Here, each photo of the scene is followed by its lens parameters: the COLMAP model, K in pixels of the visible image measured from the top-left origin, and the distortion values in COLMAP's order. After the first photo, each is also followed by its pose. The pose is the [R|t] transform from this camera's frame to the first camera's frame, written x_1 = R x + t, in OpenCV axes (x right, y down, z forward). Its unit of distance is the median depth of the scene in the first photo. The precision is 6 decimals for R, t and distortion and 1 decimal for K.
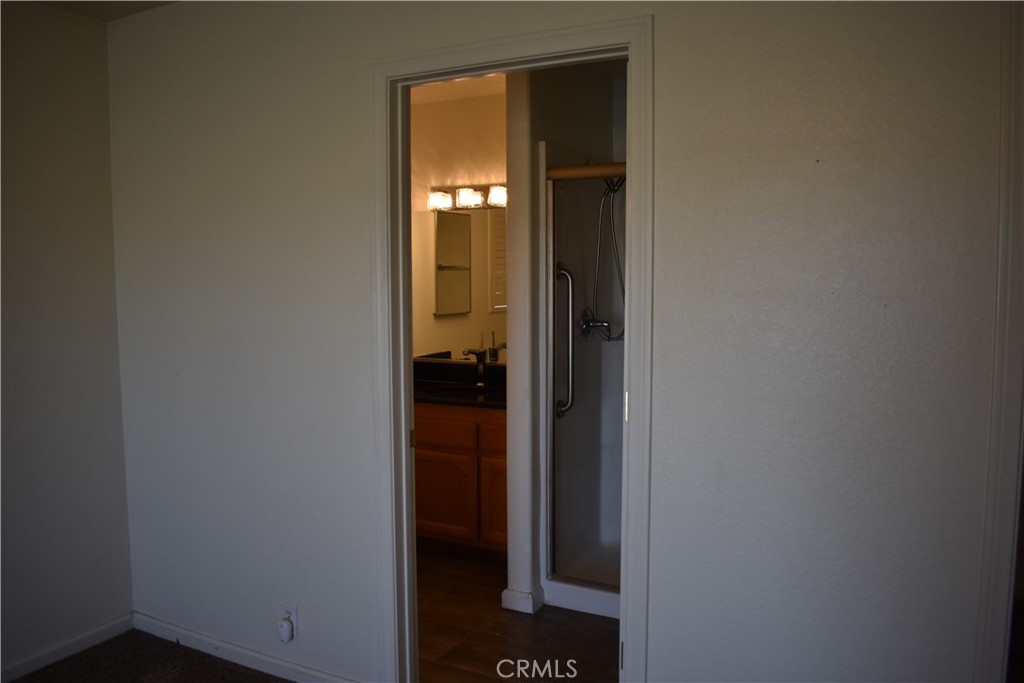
lens RADIAL K [[802.2, 0, 514.9], [0, 802.2, 344.5], [0, 0, 1]] dist [-0.093776, 0.014472]
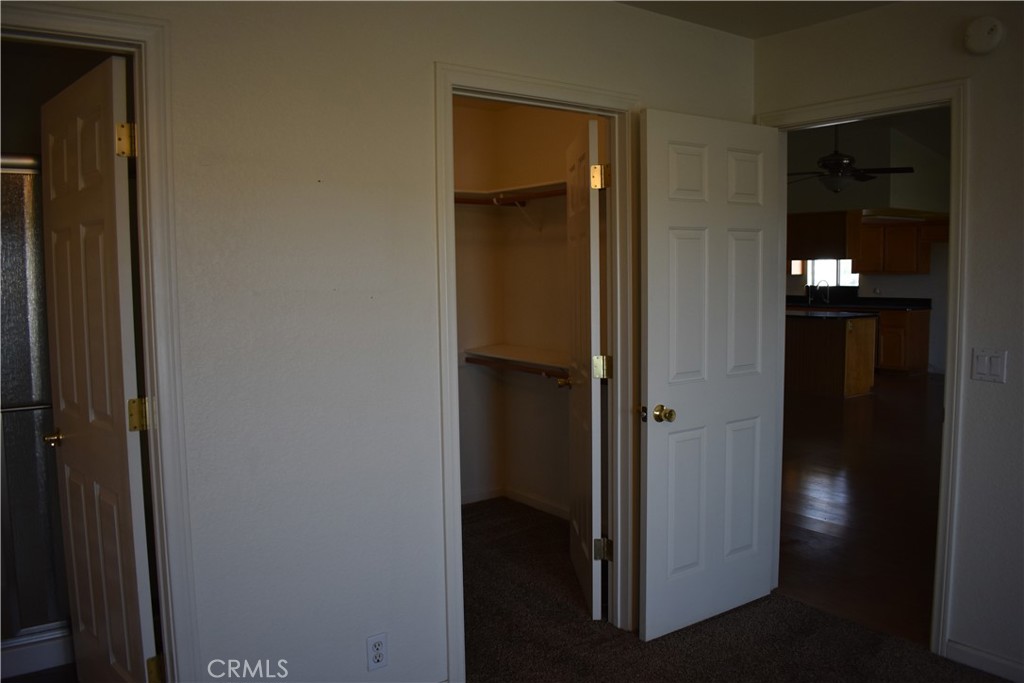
lens RADIAL K [[802.2, 0, 517.0], [0, 802.2, 340.3], [0, 0, 1]] dist [-0.093776, 0.014472]
pose [[0.448745, -0.075174, 0.890493, -0.315948], [0.085382, 0.995504, 0.041013, -0.007527], [-0.889572, 0.057627, 0.453146, 0.102113]]
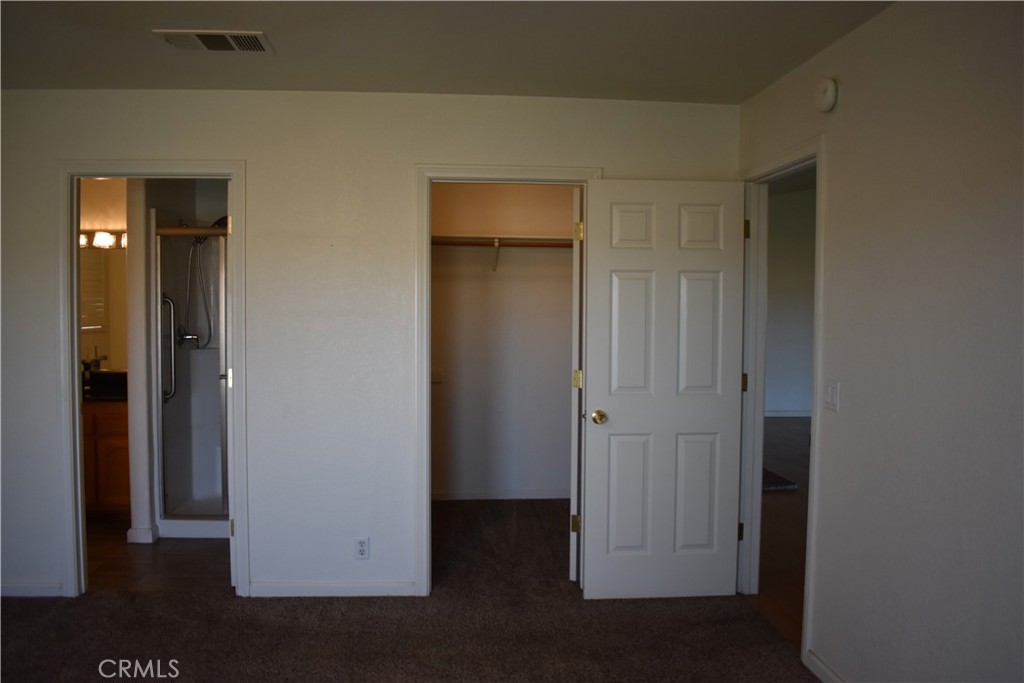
lens RADIAL K [[802.2, 0, 511.8], [0, 802.2, 342.3], [0, 0, 1]] dist [-0.093776, 0.014472]
pose [[0.847998, -0.012985, 0.529841, -0.162721], [0.032760, 0.999072, -0.027947, 0.044215], [-0.528986, 0.041056, 0.847637, -0.506103]]
